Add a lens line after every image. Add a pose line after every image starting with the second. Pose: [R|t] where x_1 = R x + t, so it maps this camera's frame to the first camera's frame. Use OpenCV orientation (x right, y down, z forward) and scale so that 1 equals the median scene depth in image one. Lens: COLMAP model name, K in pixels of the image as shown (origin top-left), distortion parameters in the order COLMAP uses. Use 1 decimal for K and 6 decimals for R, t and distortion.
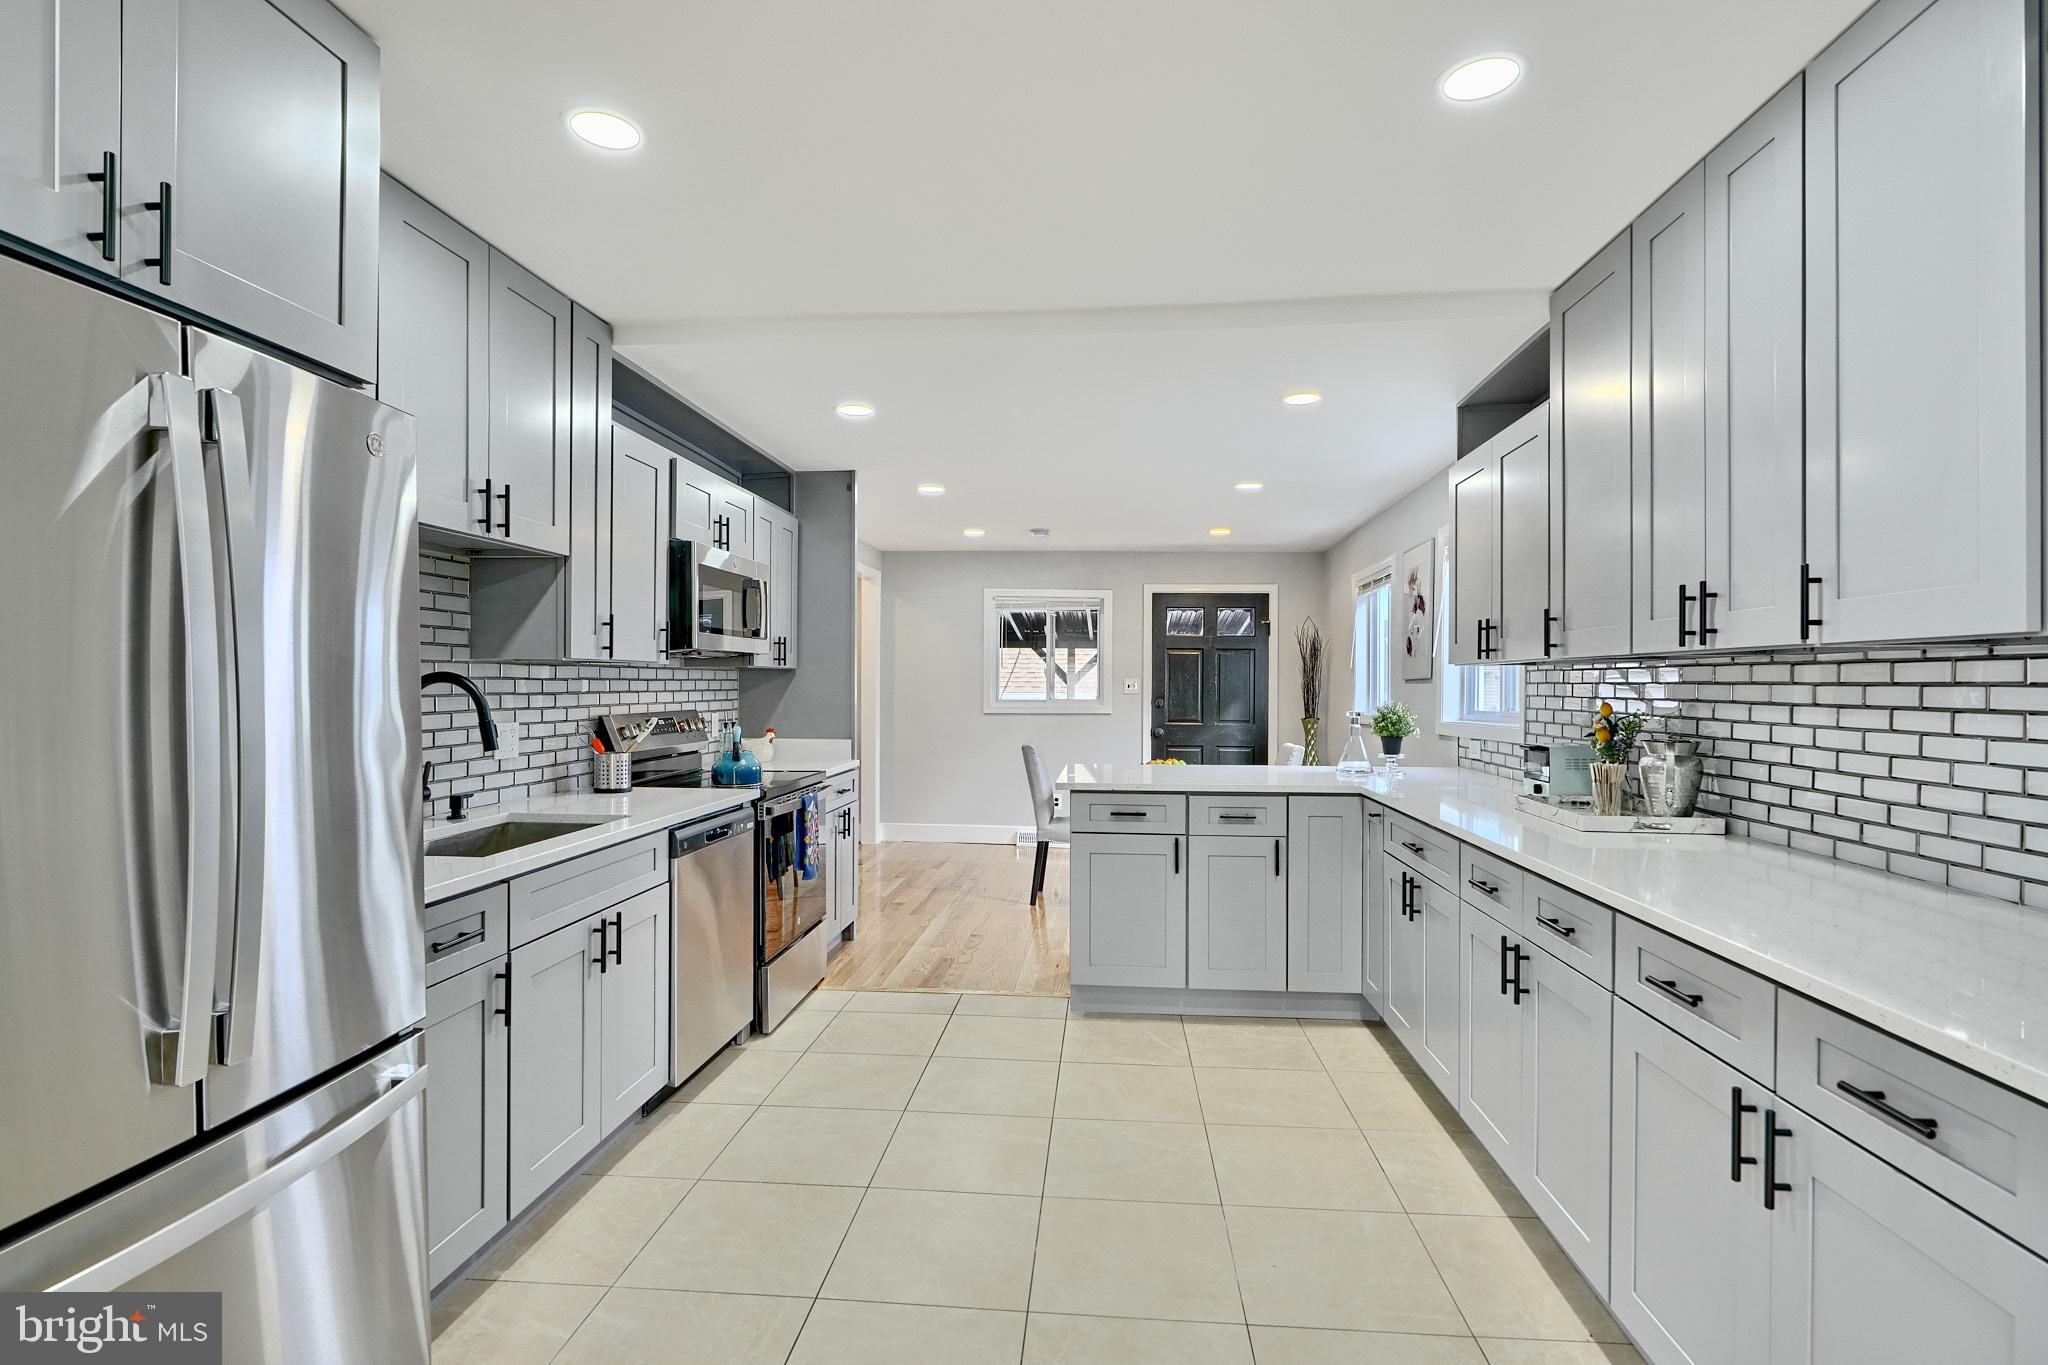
lens RADIAL K [[988.3, 0, 1029.2], [0, 988.3, 689.5], [0, 0, 1]] dist [-0.000353, 0.000016]
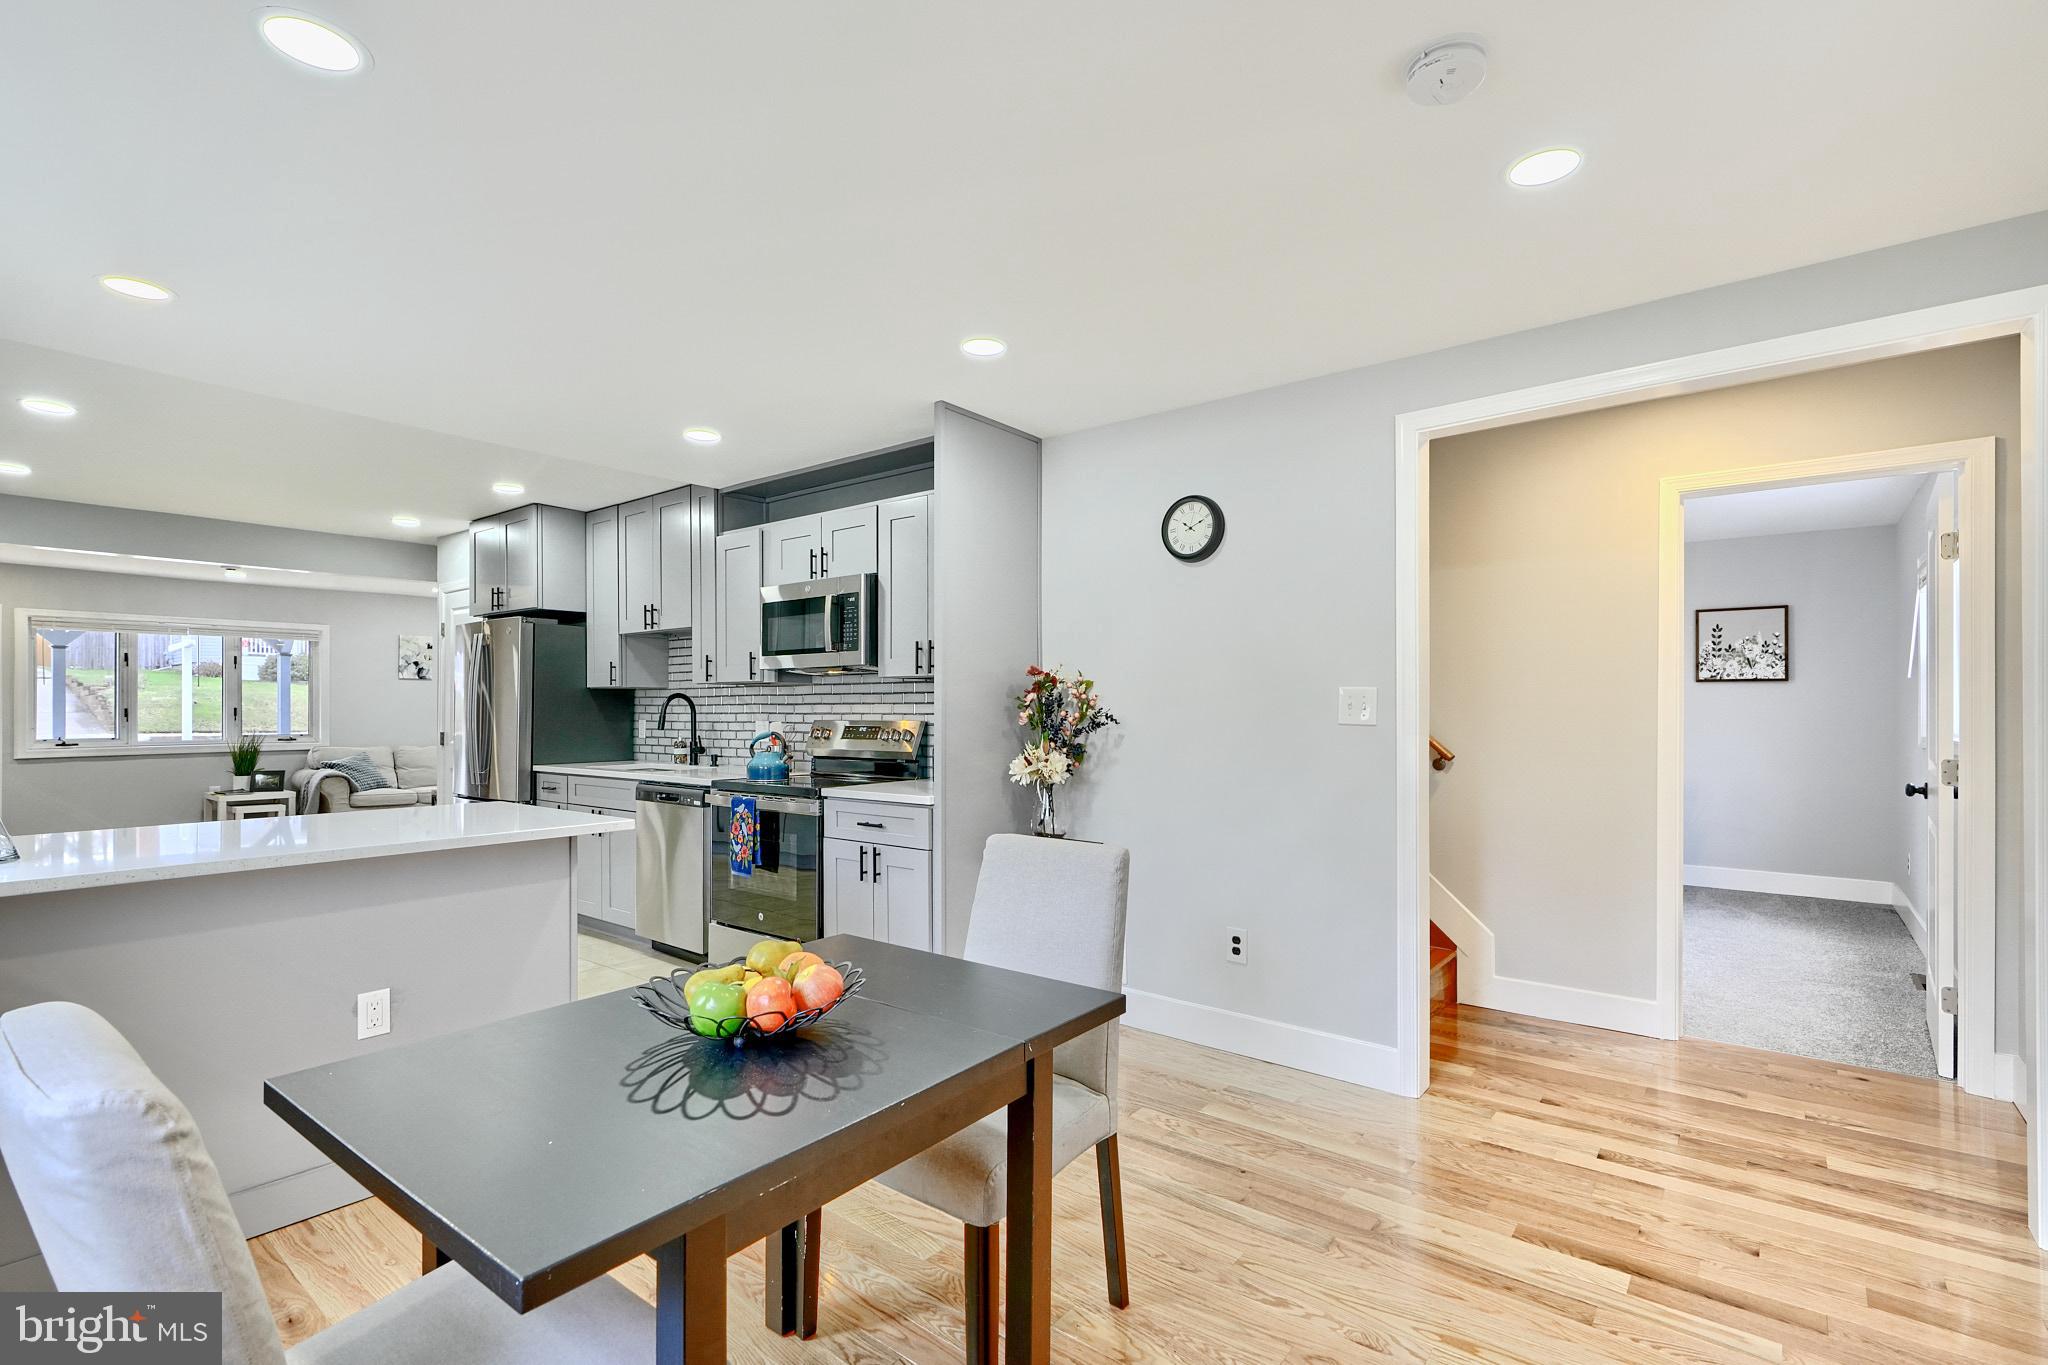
lens RADIAL K [[934.5, 0, 1036.0], [0, 934.5, 713.1], [0, 0, 1]] dist [0.001402, -0.000221]
pose [[-0.545652, 0.001238, -0.838011, 0.471436], [-0.005762, 0.999970, 0.005229, 0.007049], [0.837992, 0.007682, -0.545628, 1.873392]]
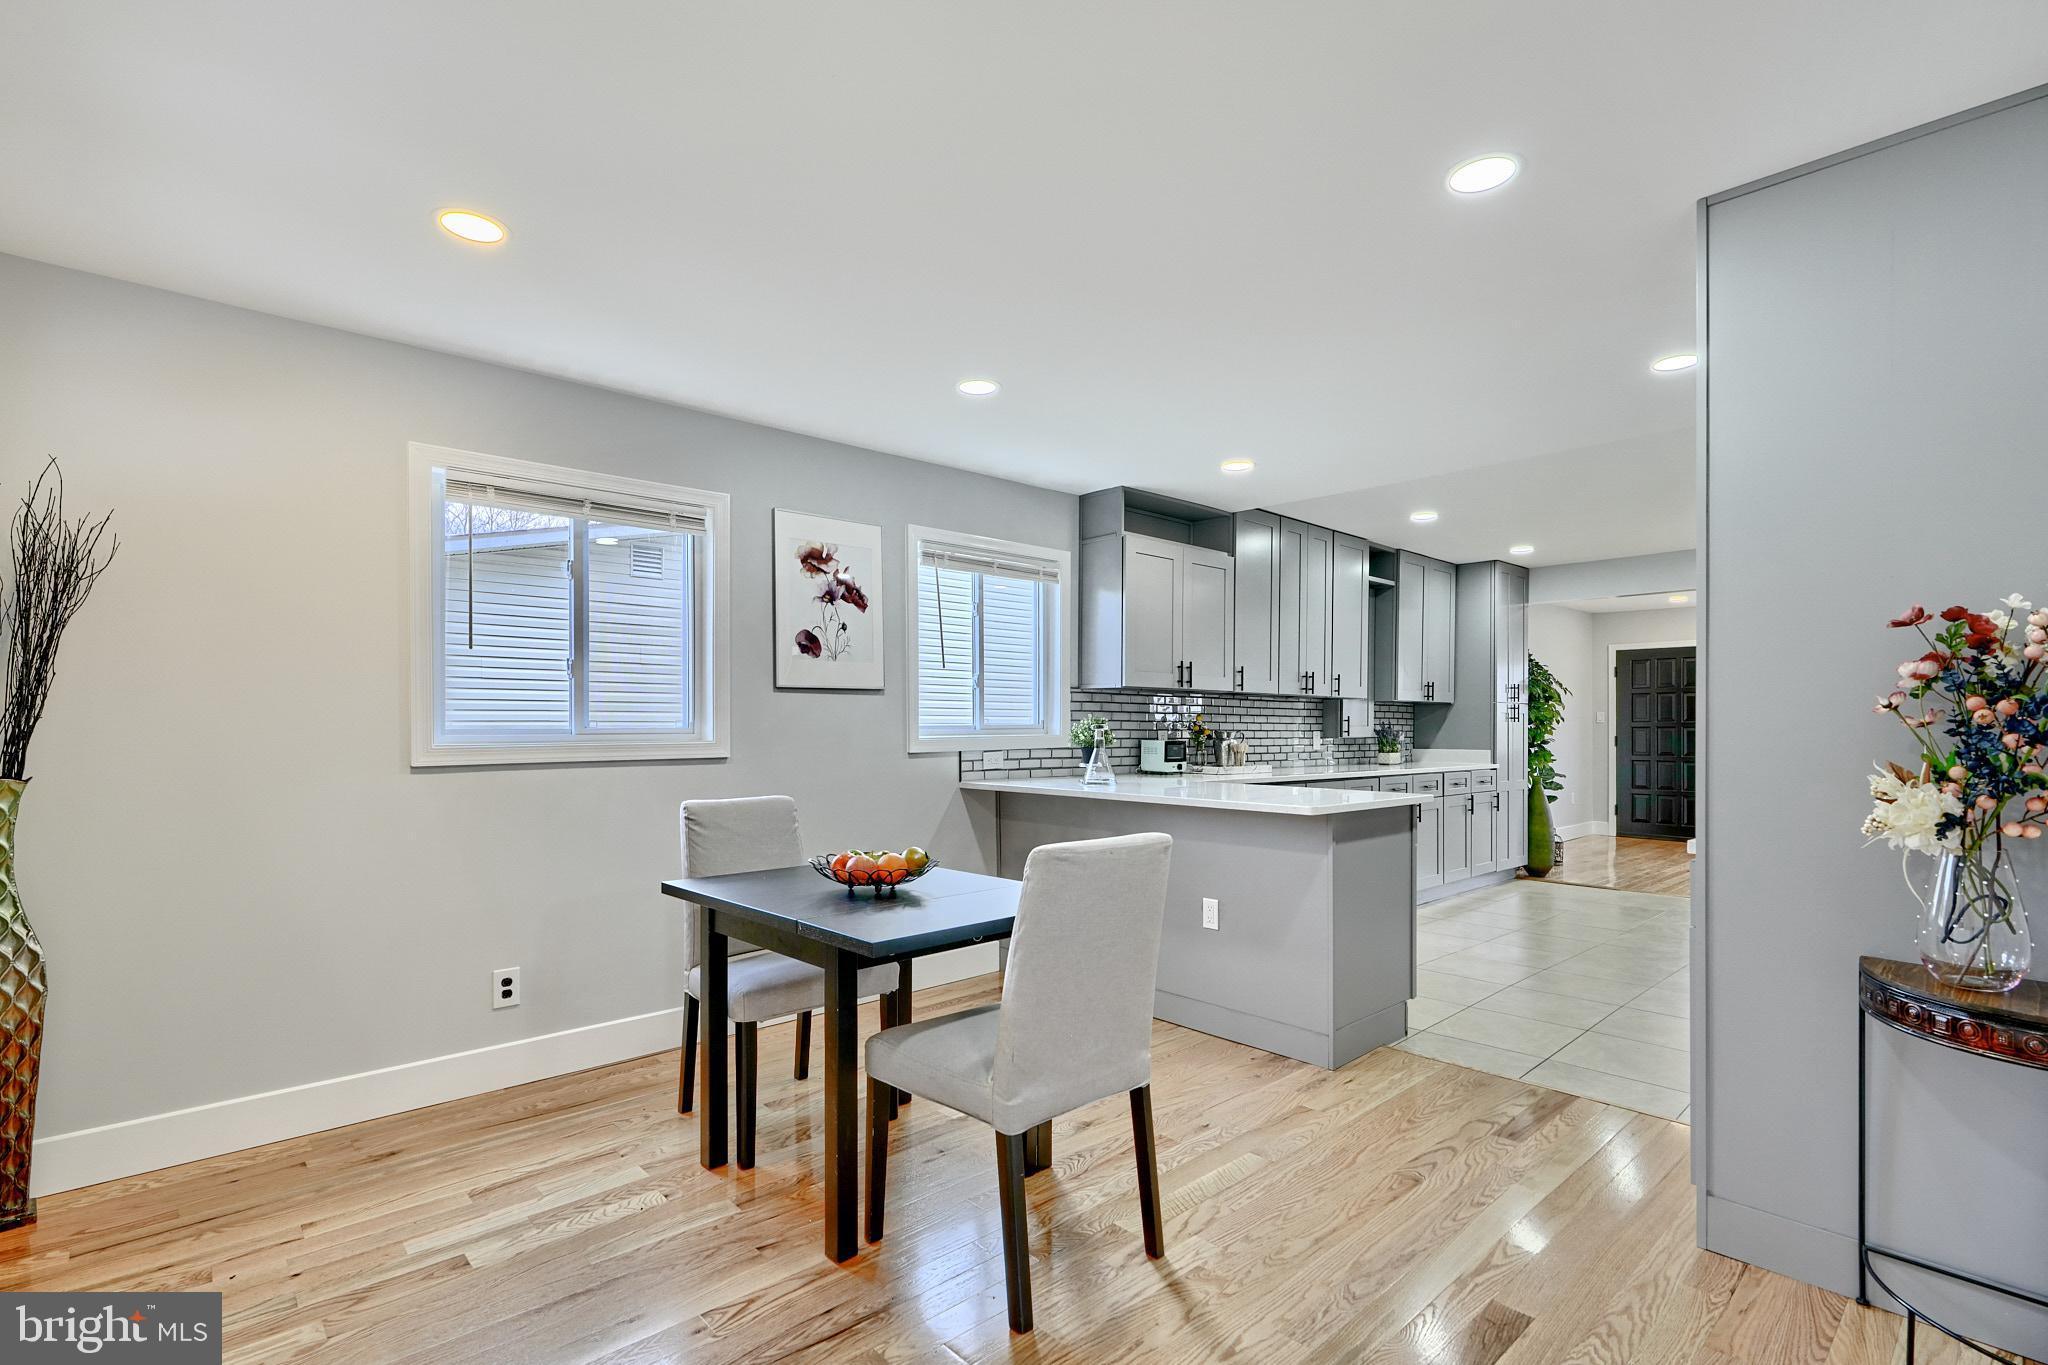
lens RADIAL K [[953.8, 0, 1036.4], [0, 953.8, 733.0], [0, 0, 1]] dist [0.000067, -0.000071]
pose [[-0.743588, -0.009162, 0.668576, -0.319145], [-0.002765, 0.999940, 0.010627, 0.022625], [-0.668633, 0.006054, -0.743568, 1.991656]]
